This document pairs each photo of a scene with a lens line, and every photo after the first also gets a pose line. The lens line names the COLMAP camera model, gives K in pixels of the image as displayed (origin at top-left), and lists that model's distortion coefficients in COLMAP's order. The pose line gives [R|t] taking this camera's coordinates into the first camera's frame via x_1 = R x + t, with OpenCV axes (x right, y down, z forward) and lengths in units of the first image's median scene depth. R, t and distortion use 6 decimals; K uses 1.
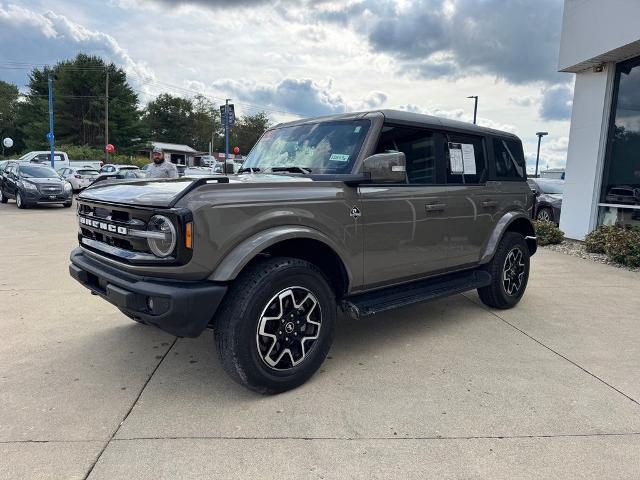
lens RADIAL K [[456.4, 0, 320.0], [0, 456.4, 240.0], [0, 0, 1]] dist [-0.003889, -0.003596]
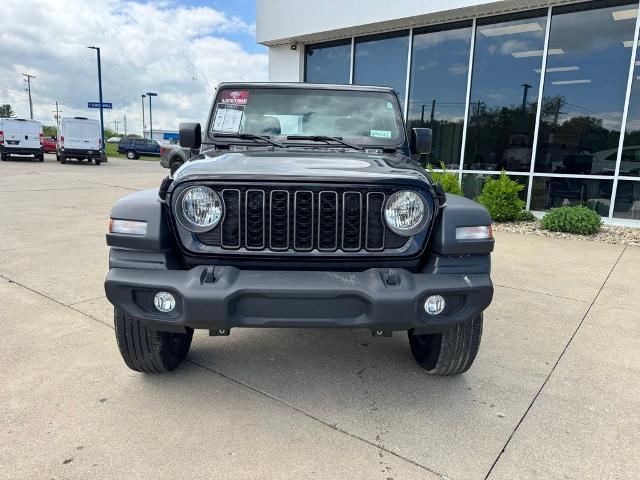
lens RADIAL K [[456.4, 0, 320.0], [0, 456.4, 240.0], [0, 0, 1]] dist [-0.003889, -0.003596]
pose [[0.667413, -0.148985, 0.729632, -0.583238], [0.086291, 0.988655, 0.122942, -0.055854], [-0.739671, -0.019092, 0.672697, 0.343306]]
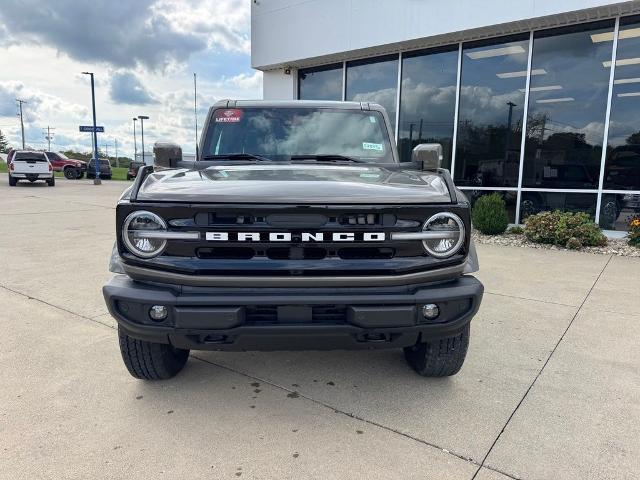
lens RADIAL K [[454.4, 0, 317.3], [0, 454.4, 241.9], [0, 0, 1]] dist [0.007785, -0.005802]
pose [[0.655761, -0.135097, 0.742782, -0.645879], [0.104244, 0.990638, 0.088147, -0.054127], [-0.747737, 0.019627, 0.663705, 0.322258]]
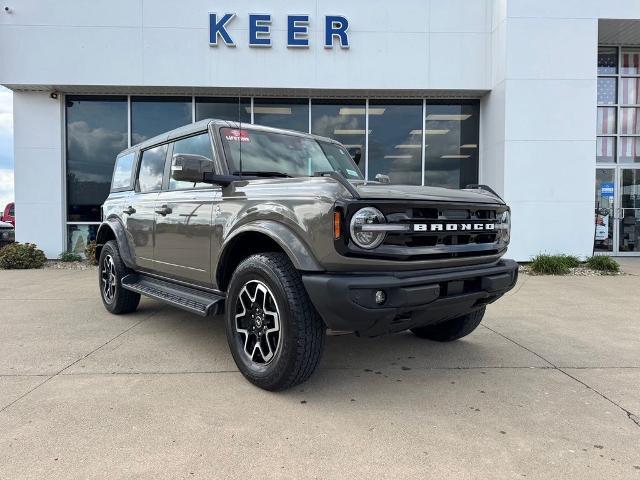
lens RADIAL K [[454.4, 0, 317.3], [0, 454.4, 241.9], [0, 0, 1]] dist [0.007785, -0.005802]
pose [[0.053320, -0.068243, 0.996243, -0.946383], [0.122538, 0.990569, 0.061296, -0.062235], [-0.991030, 0.118810, 0.061180, 0.805883]]
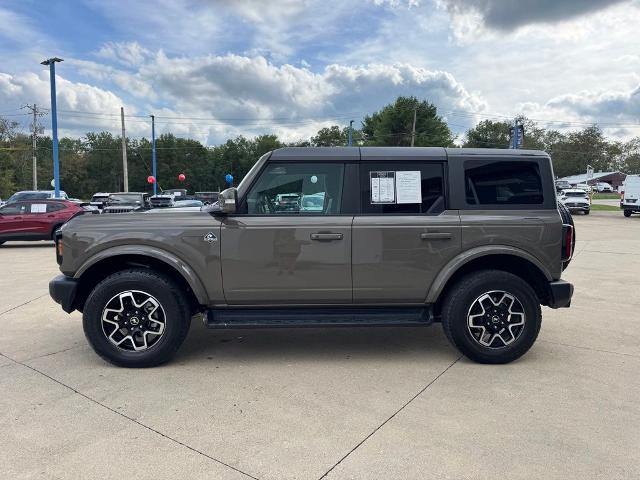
lens RADIAL K [[454.4, 0, 317.3], [0, 454.4, 241.9], [0, 0, 1]] dist [0.007785, -0.005802]
pose [[0.771707, 0.036157, -0.634949, 0.760829], [-0.068194, 0.997331, -0.026088, -0.028889], [0.632311, 0.063432, 0.772113, 0.173432]]
